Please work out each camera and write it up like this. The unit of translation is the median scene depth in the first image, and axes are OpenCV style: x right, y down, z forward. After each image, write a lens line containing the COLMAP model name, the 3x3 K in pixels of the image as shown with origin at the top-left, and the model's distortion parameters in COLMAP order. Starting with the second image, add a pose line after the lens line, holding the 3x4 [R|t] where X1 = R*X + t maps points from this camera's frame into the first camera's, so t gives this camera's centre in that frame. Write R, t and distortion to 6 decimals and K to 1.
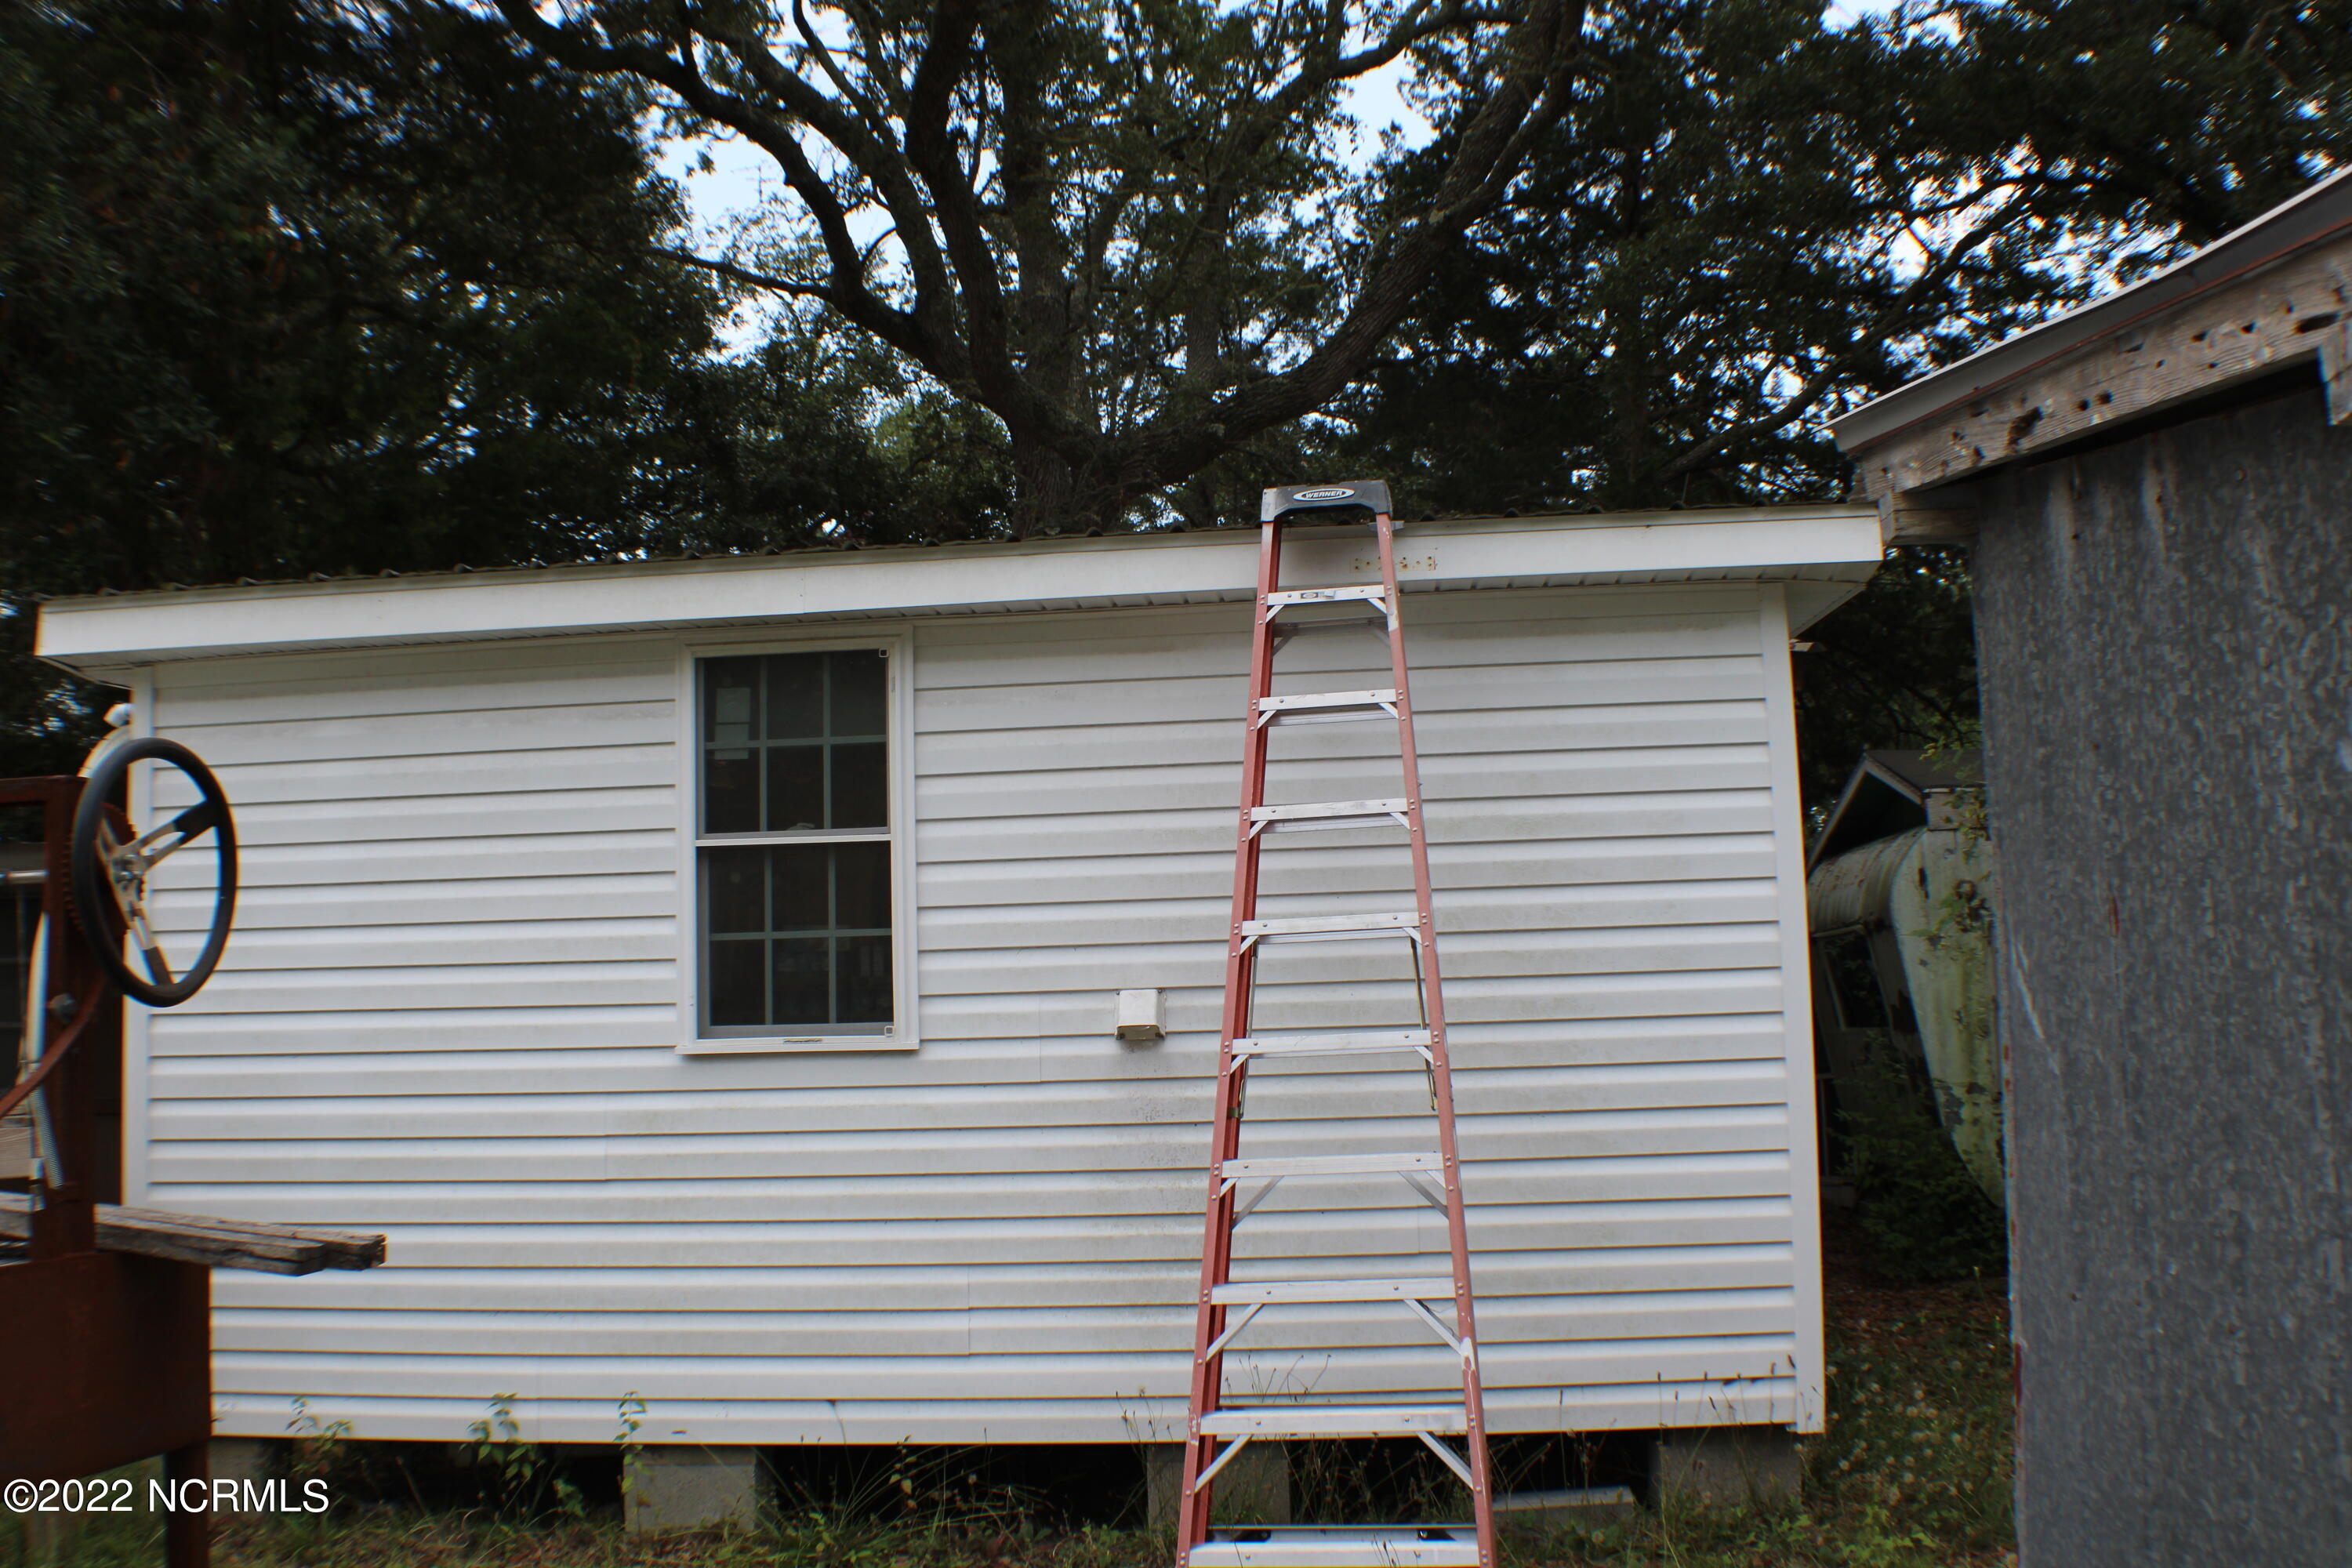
lens RADIAL K [[2045.1, 0, 1176.0], [0, 2045.1, 784.0], [0, 0, 1]] dist [-0.224018, 0.110176]
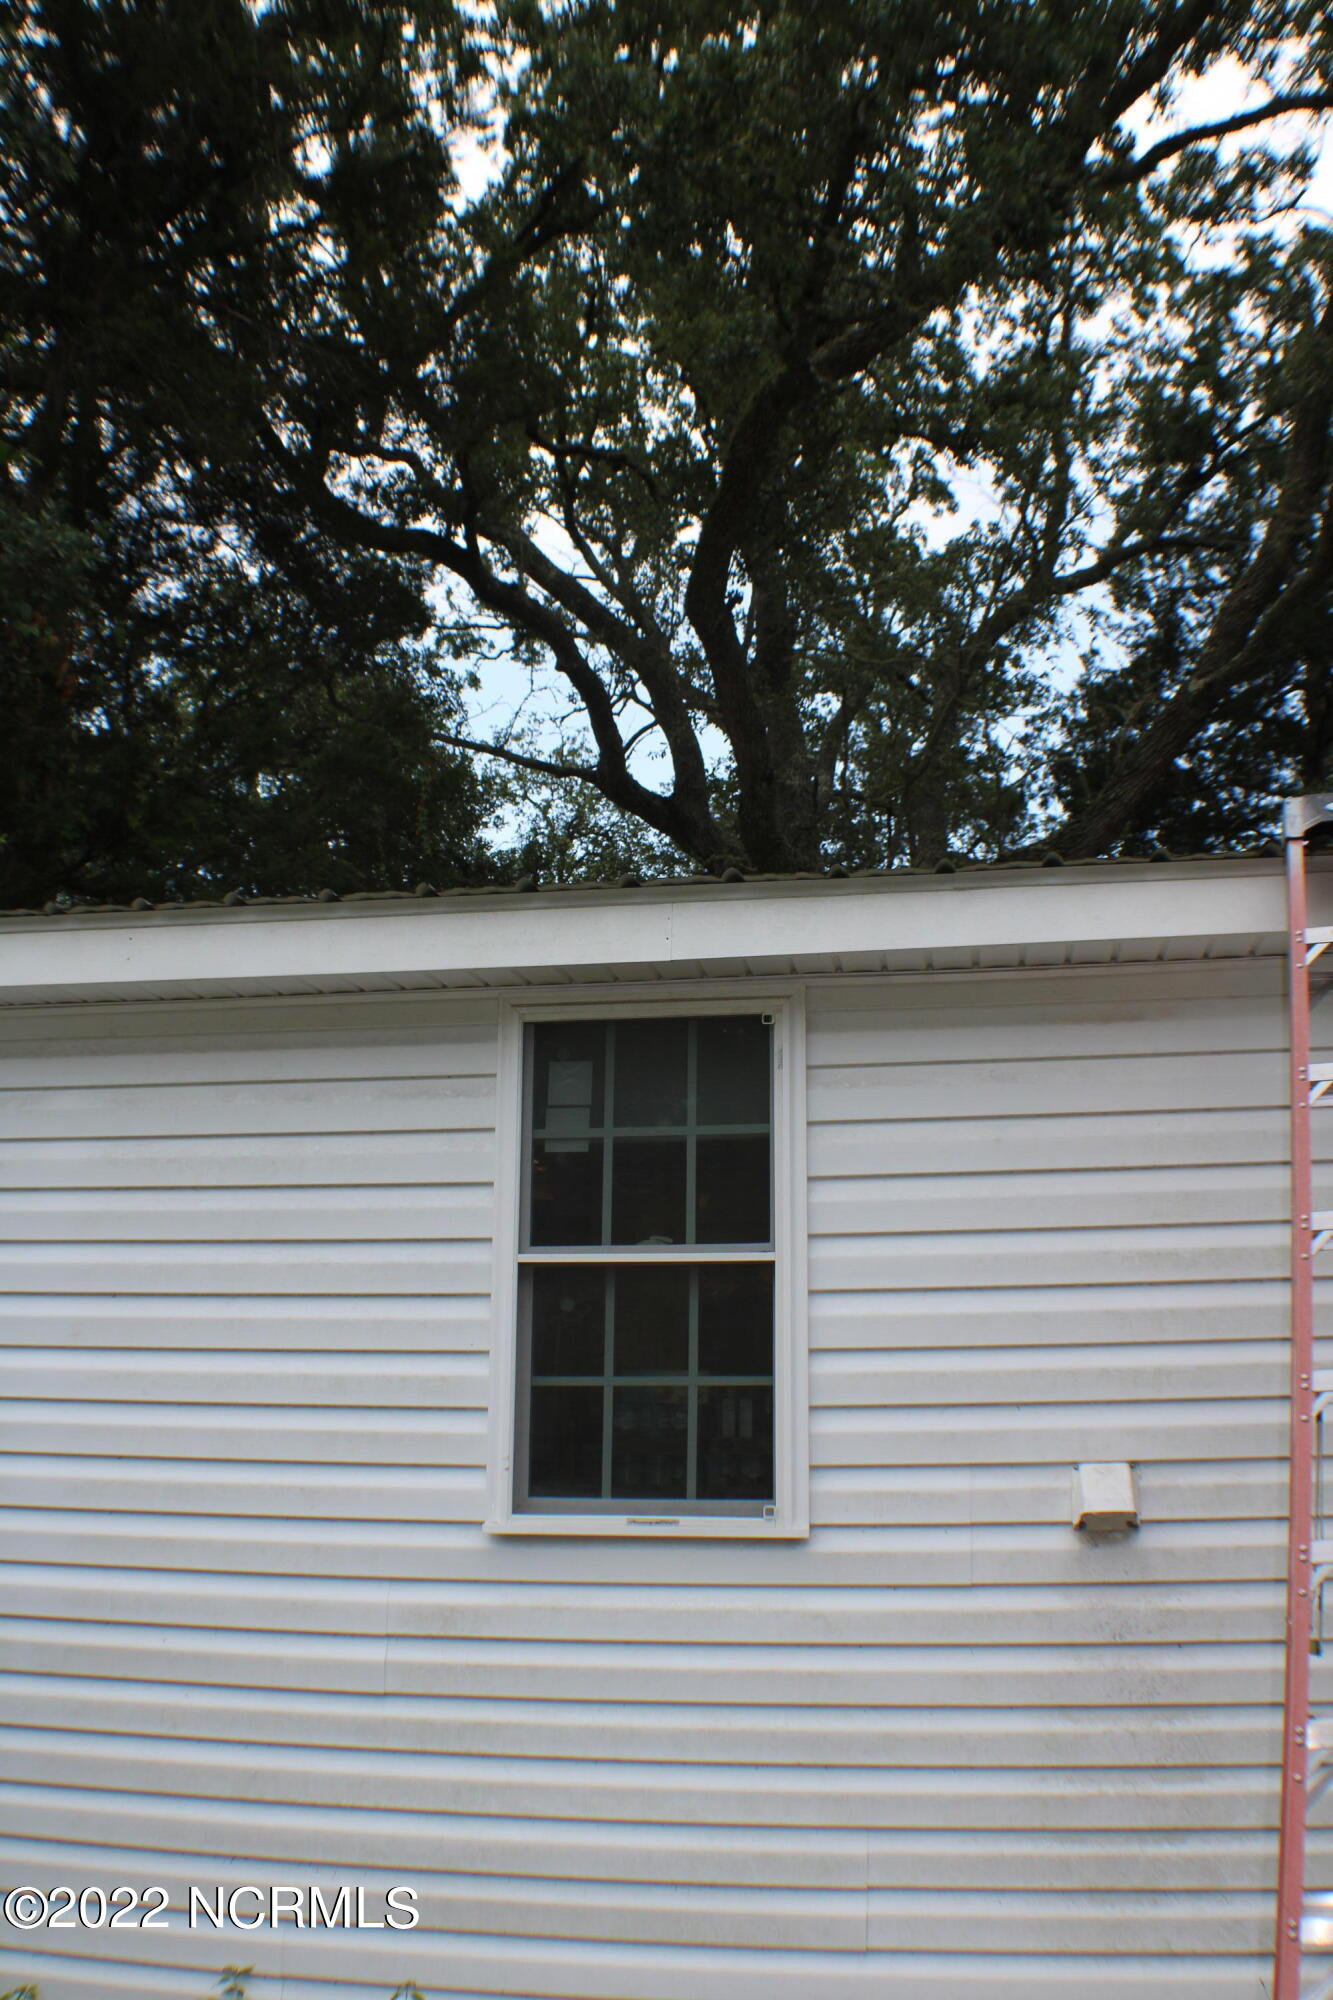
lens RADIAL K [[1739.0, 0, 656.9], [0, 1739.0, 1043.4], [0, 0, 1]] dist [-0.224018, 0.110176]
pose [[0.993933, 0.012688, -0.109251, -0.114022], [-0.026066, 0.992199, -0.121912, 0.027090], [0.106852, 0.124021, 0.986510, 0.343315]]
